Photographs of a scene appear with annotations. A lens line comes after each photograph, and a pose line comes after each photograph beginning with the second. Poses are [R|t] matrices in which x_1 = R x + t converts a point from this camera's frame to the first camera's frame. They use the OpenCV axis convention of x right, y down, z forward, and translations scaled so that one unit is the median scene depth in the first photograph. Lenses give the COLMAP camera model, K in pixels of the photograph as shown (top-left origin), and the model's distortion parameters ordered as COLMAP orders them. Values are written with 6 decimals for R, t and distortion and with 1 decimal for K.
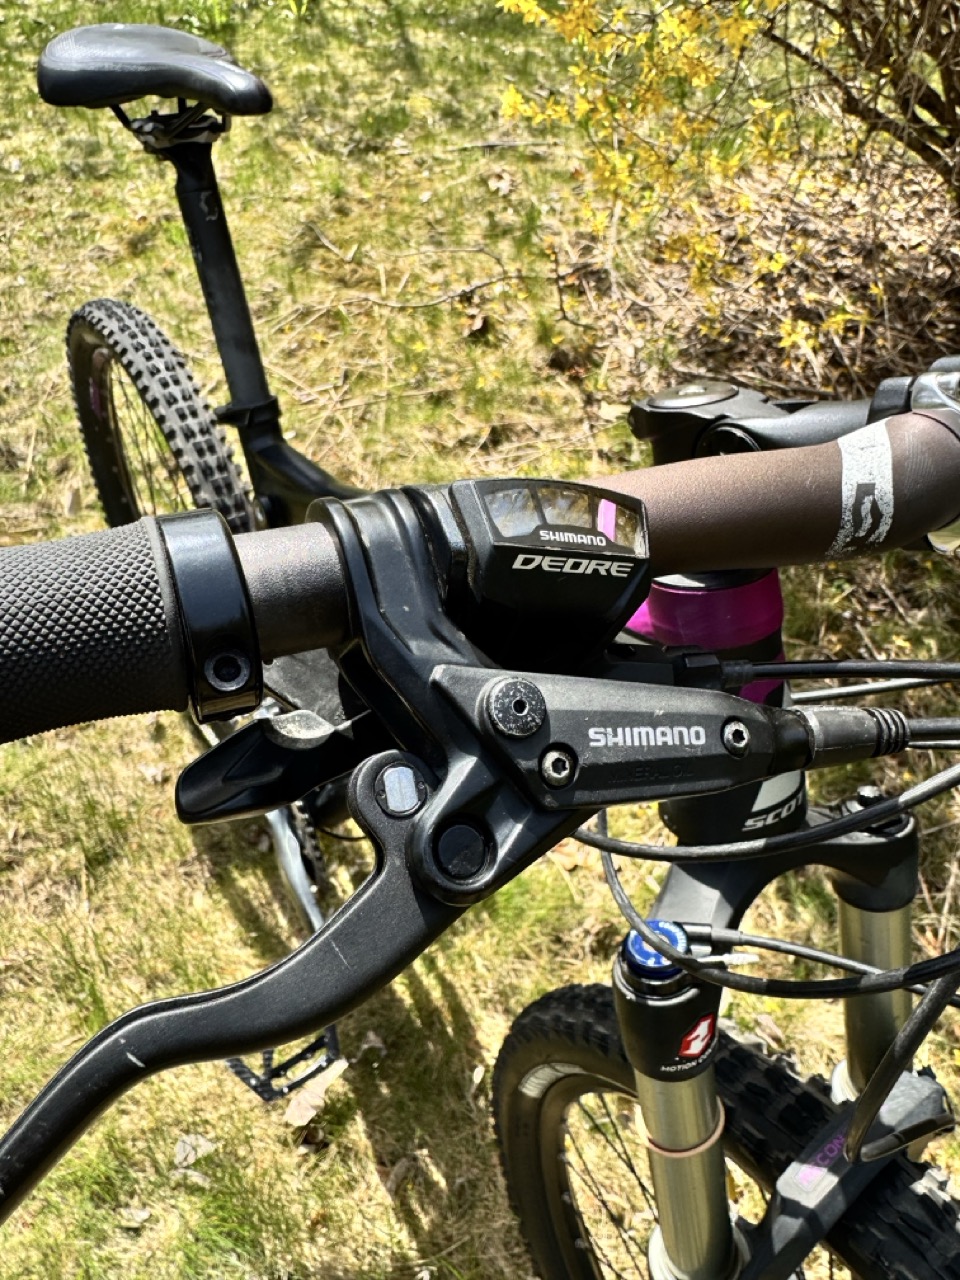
lens RADIAL K [[896.4, 0, 466.0], [0, 896.4, 584.1], [0, 0, 1]] dist [-0.007687, -0.002534]
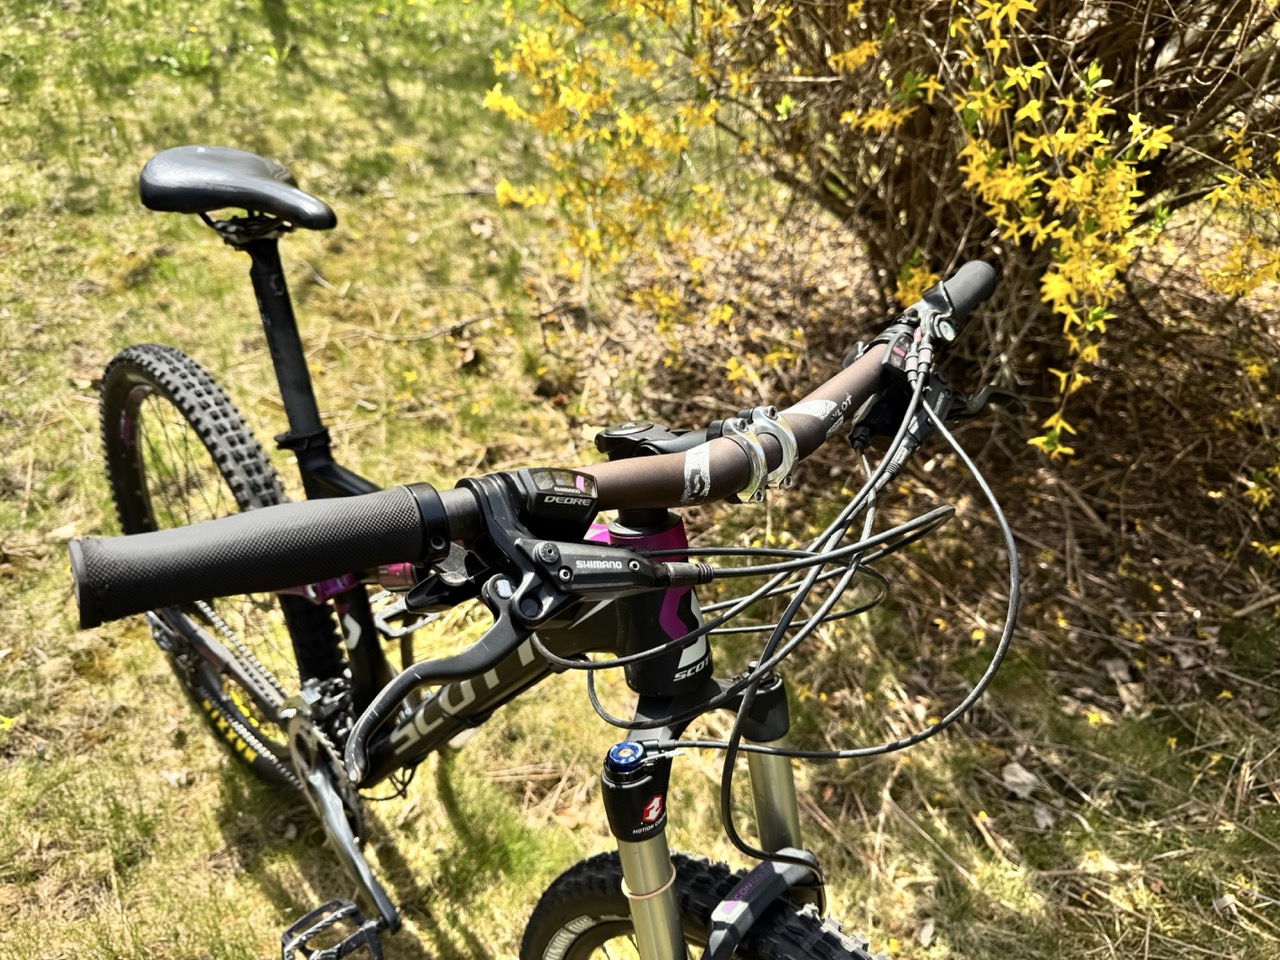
lens RADIAL K [[896.4, 0, 636.6], [0, 896.4, 477.0], [0, 0, 1]] dist [-0.007687, -0.002534]
pose [[0.978972, -0.025444, 0.202401, -0.024746], [0.053359, 0.989587, -0.133683, 0.032224], [-0.196892, 0.141672, 0.970135, -0.185306]]
